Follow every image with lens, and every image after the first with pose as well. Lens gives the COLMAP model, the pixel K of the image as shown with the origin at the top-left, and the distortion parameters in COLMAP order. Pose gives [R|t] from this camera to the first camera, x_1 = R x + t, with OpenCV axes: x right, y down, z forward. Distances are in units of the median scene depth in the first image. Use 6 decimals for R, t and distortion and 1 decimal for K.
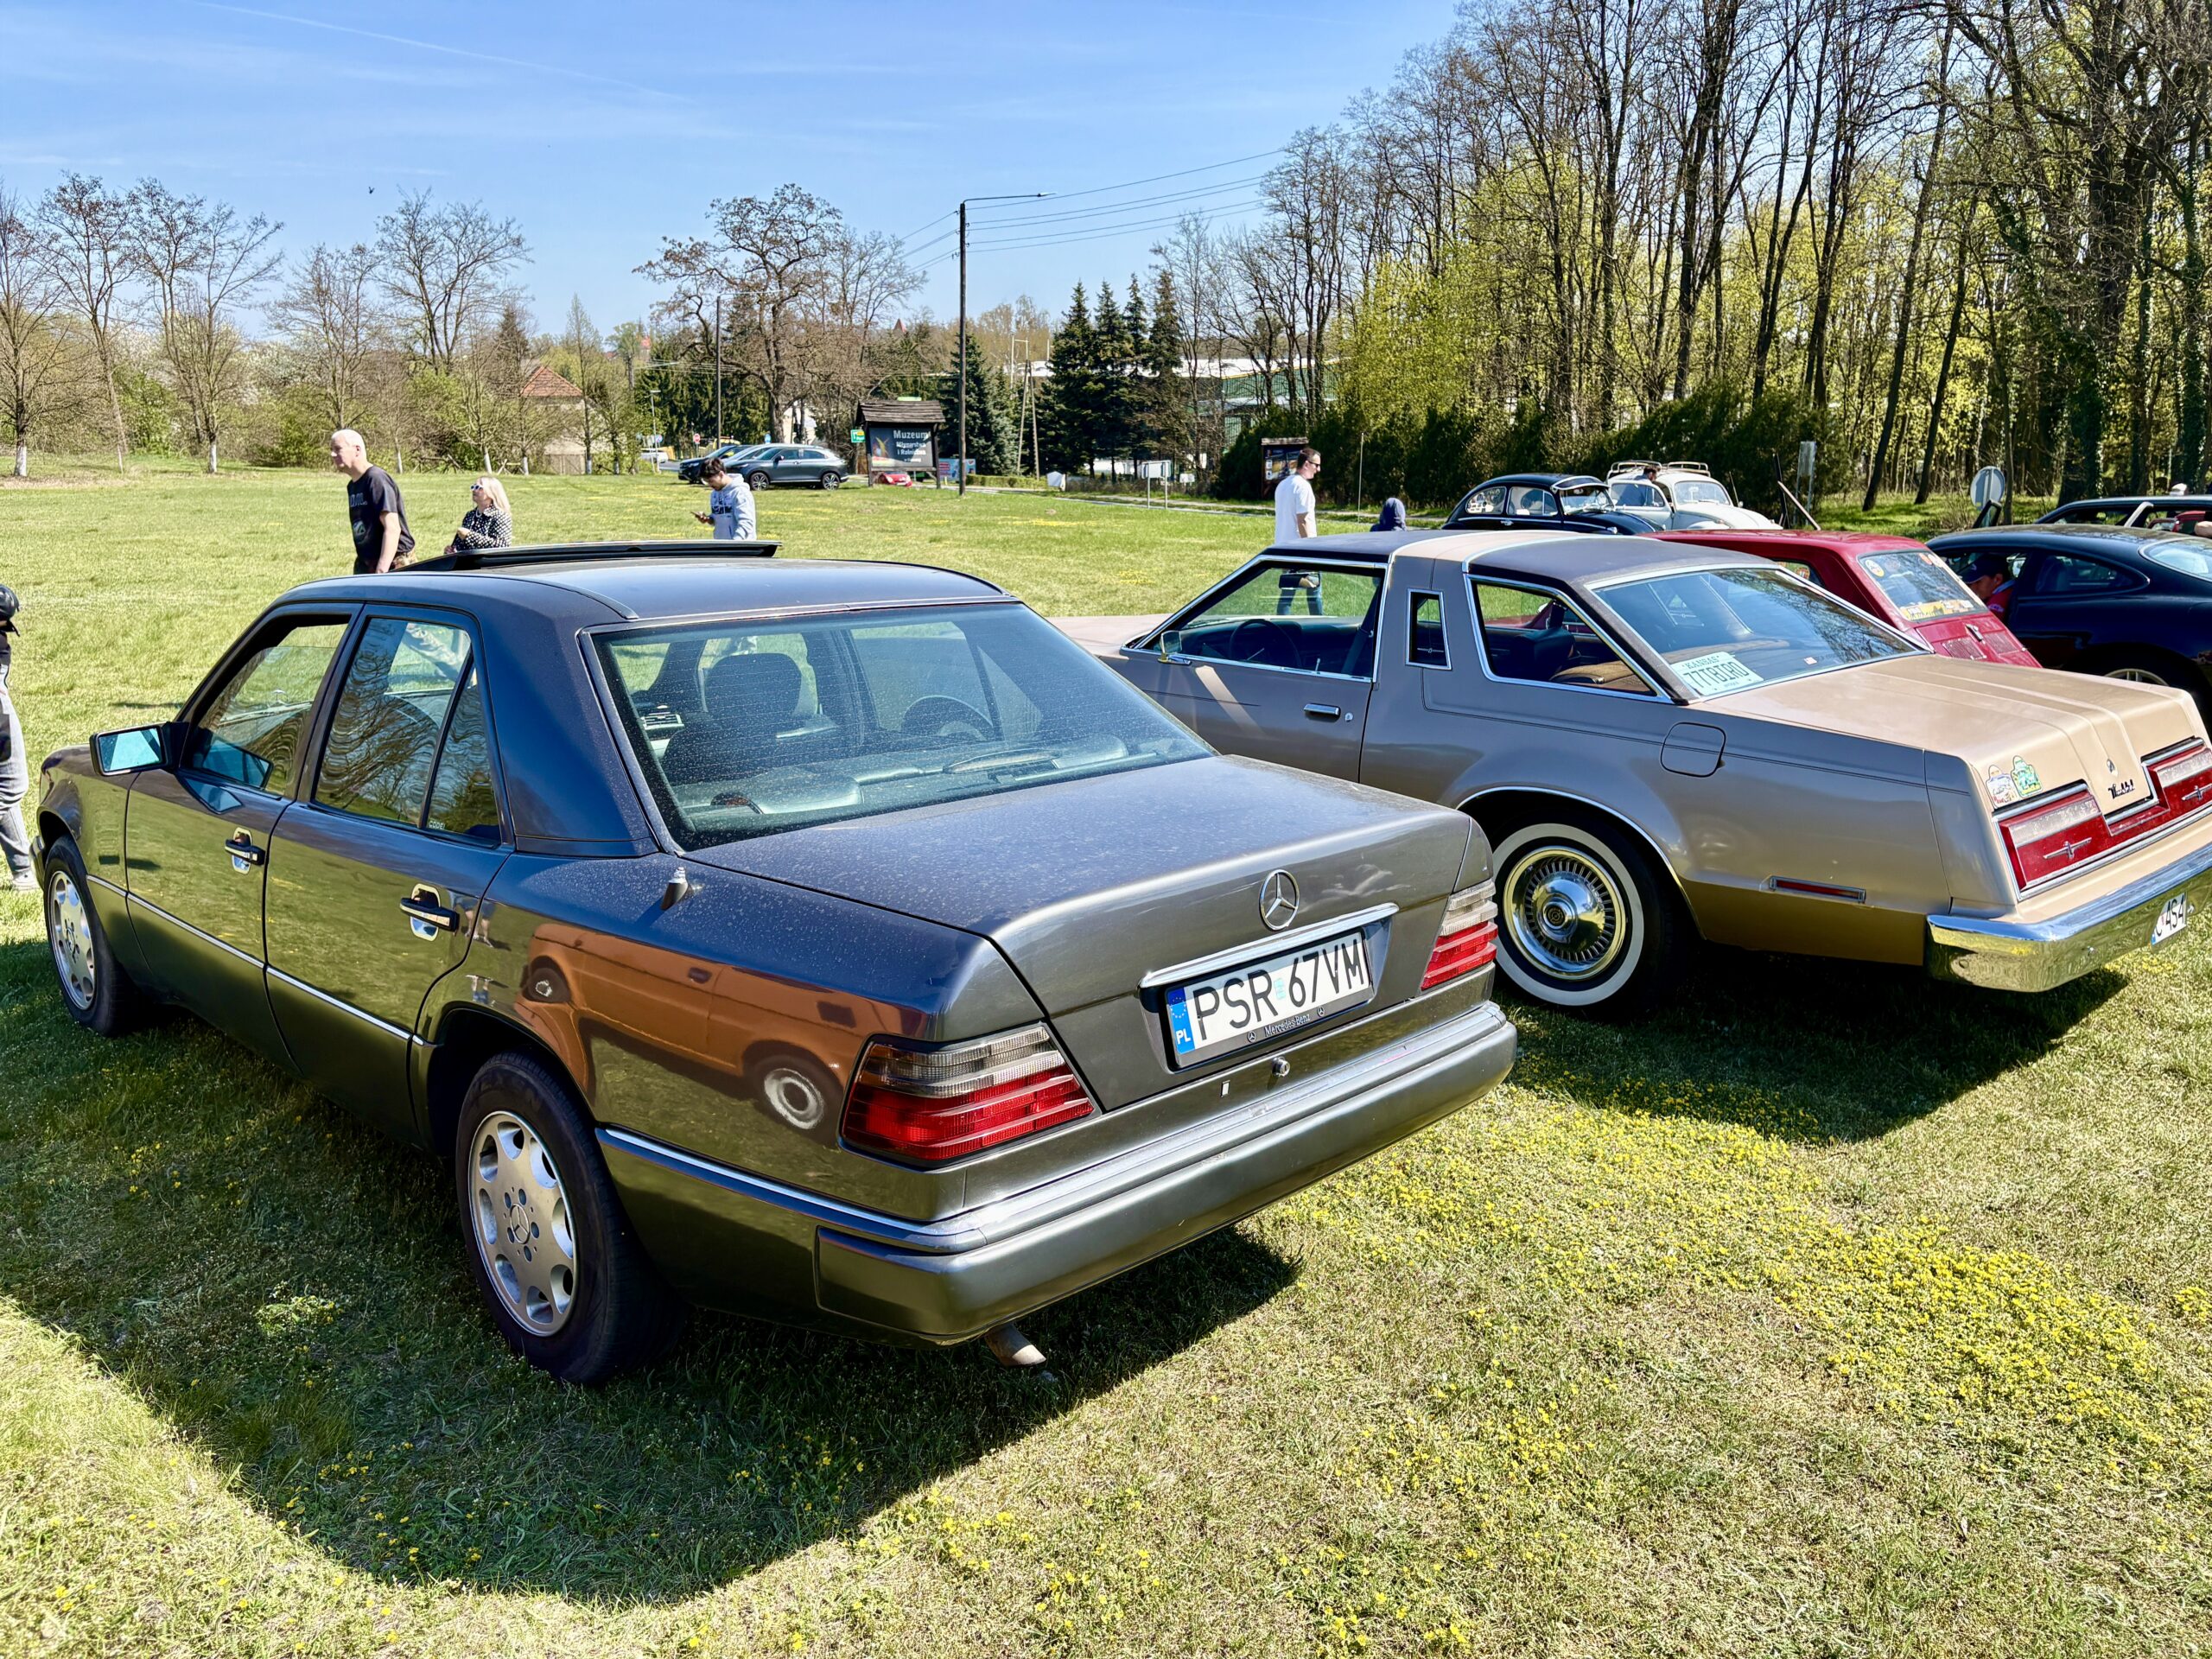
lens RADIAL K [[1671.1, 0, 1106.0], [0, 1671.1, 829.5], [0, 0, 1]] dist [0.027083, -0.037500]
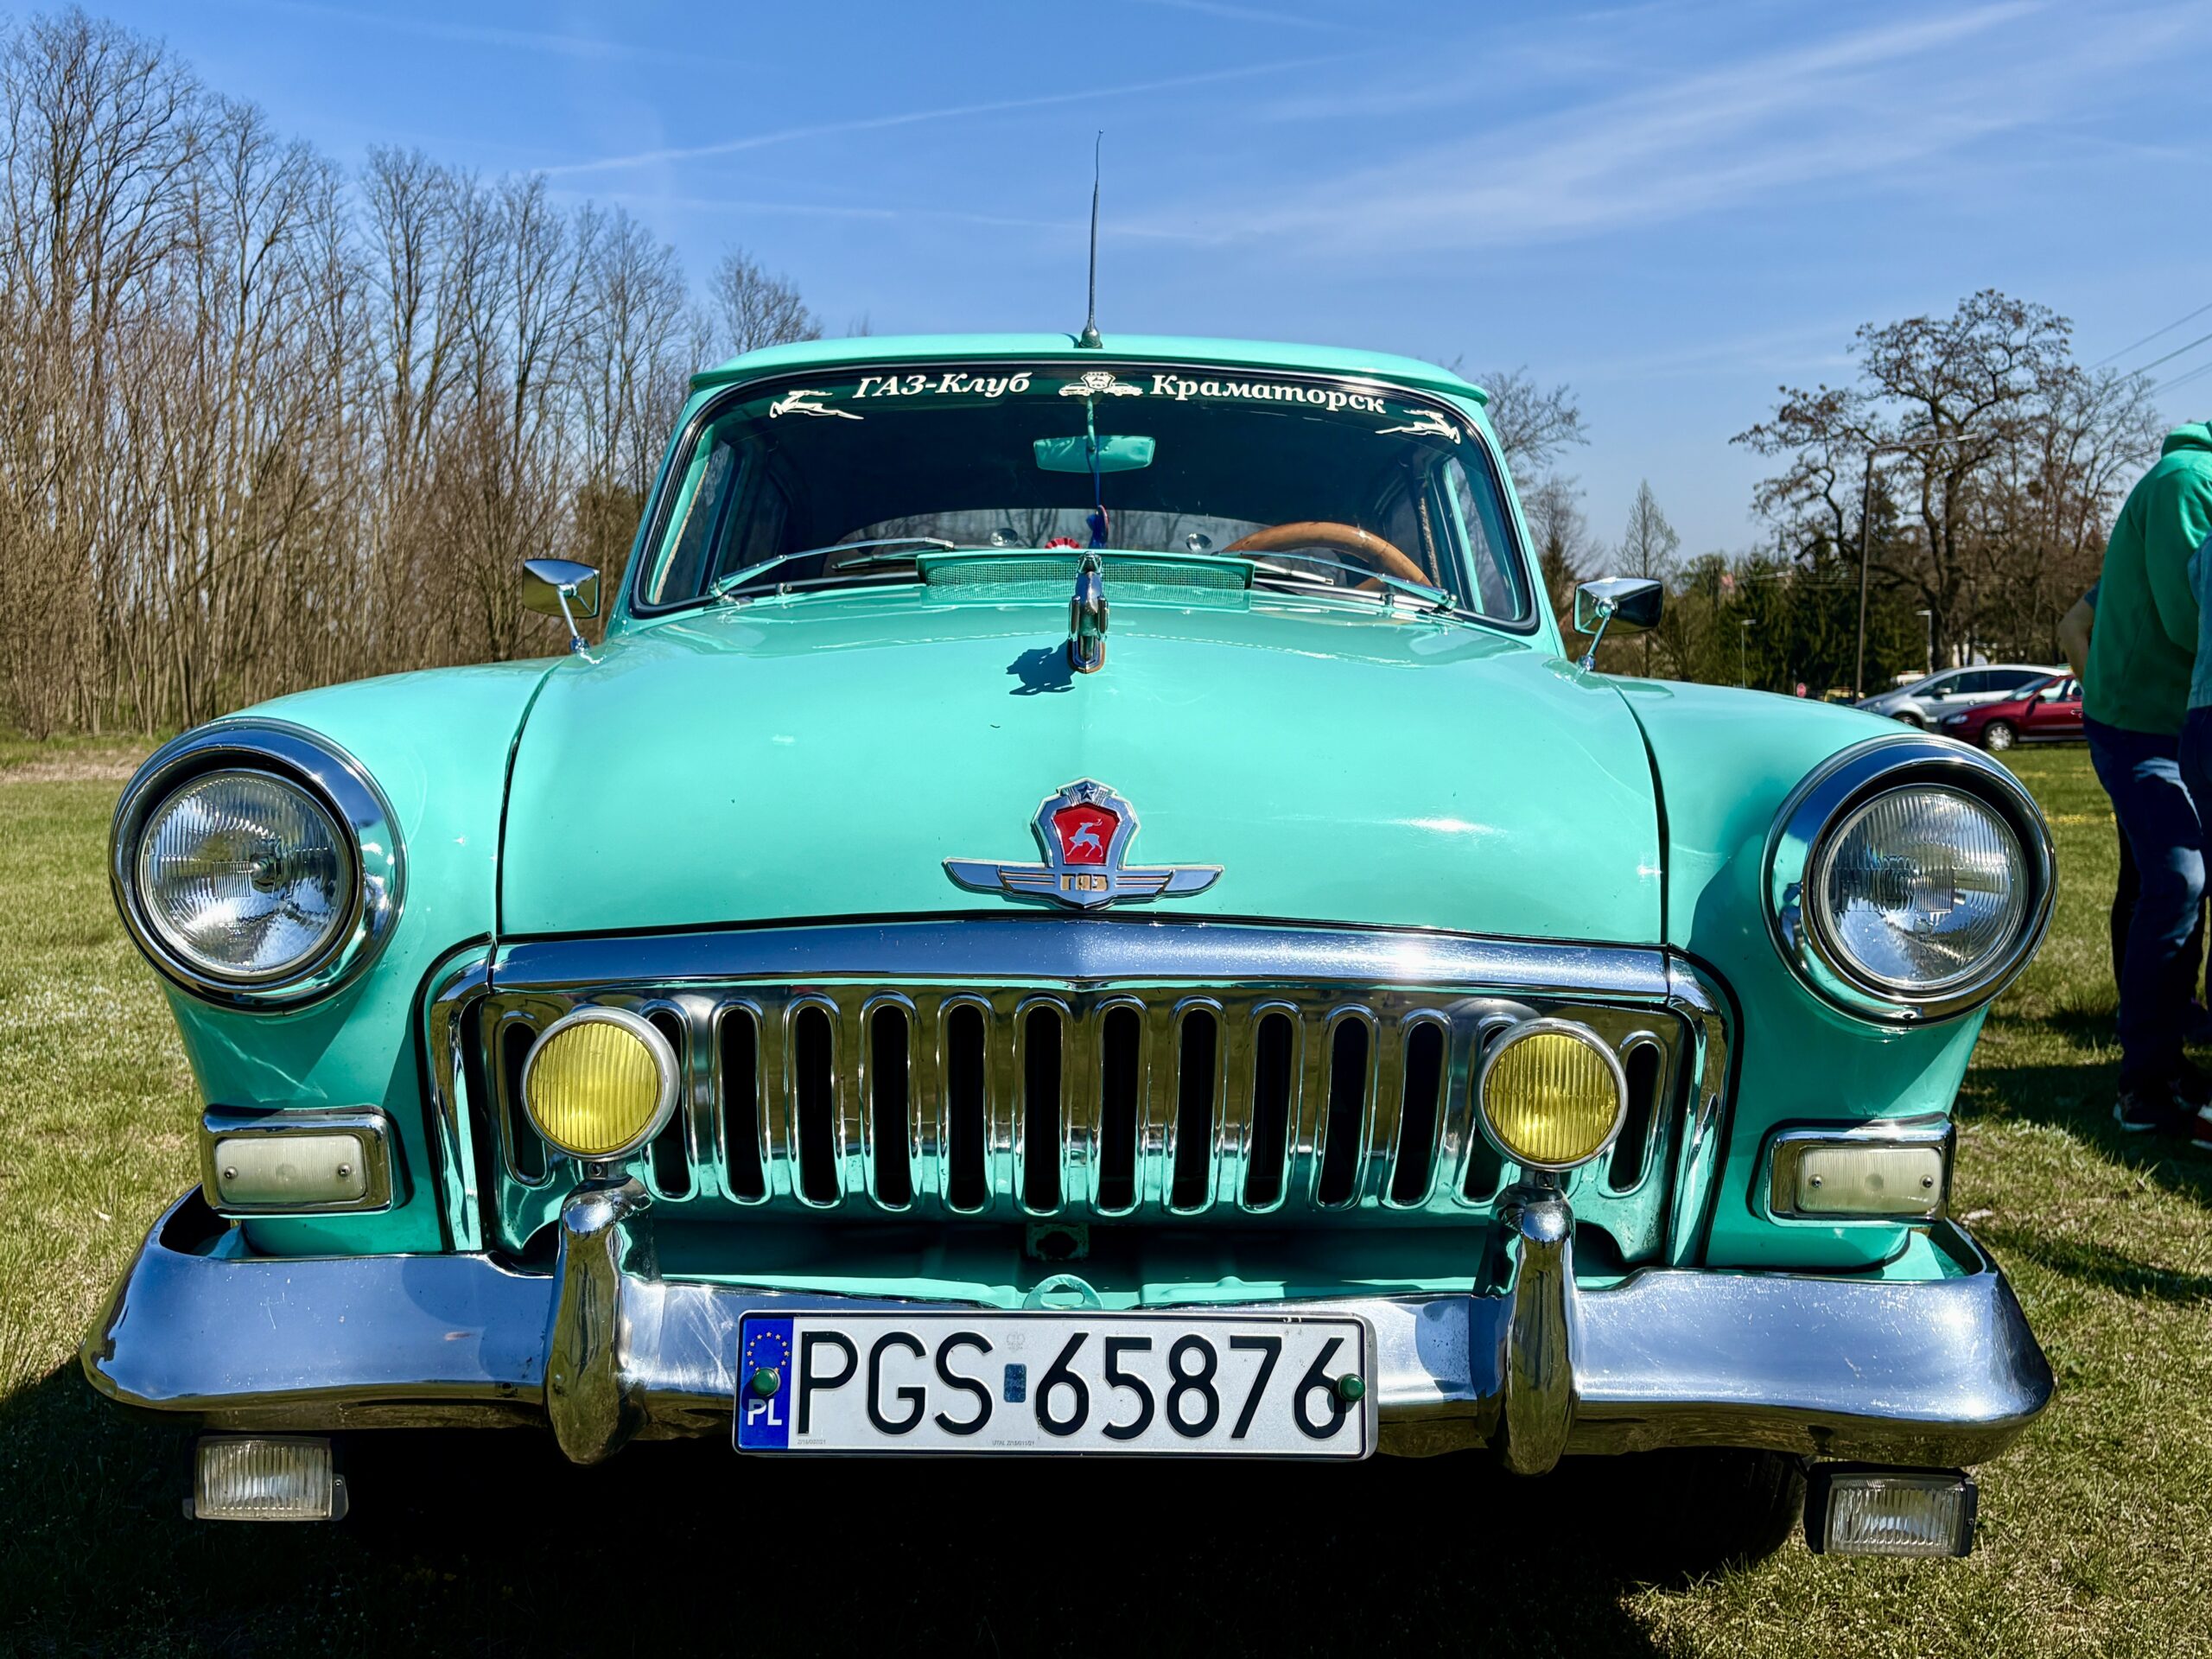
lens RADIAL K [[2153.3, 0, 1106.0], [0, 2153.3, 829.5], [0, 0, 1]] dist [0.099115, -0.309702]
pose [[0.859534, 0.009971, -0.510981, -0.051317], [-0.097501, 0.984646, -0.144795, -0.029122], [0.501692, 0.174277, 0.847309, 0.164422]]
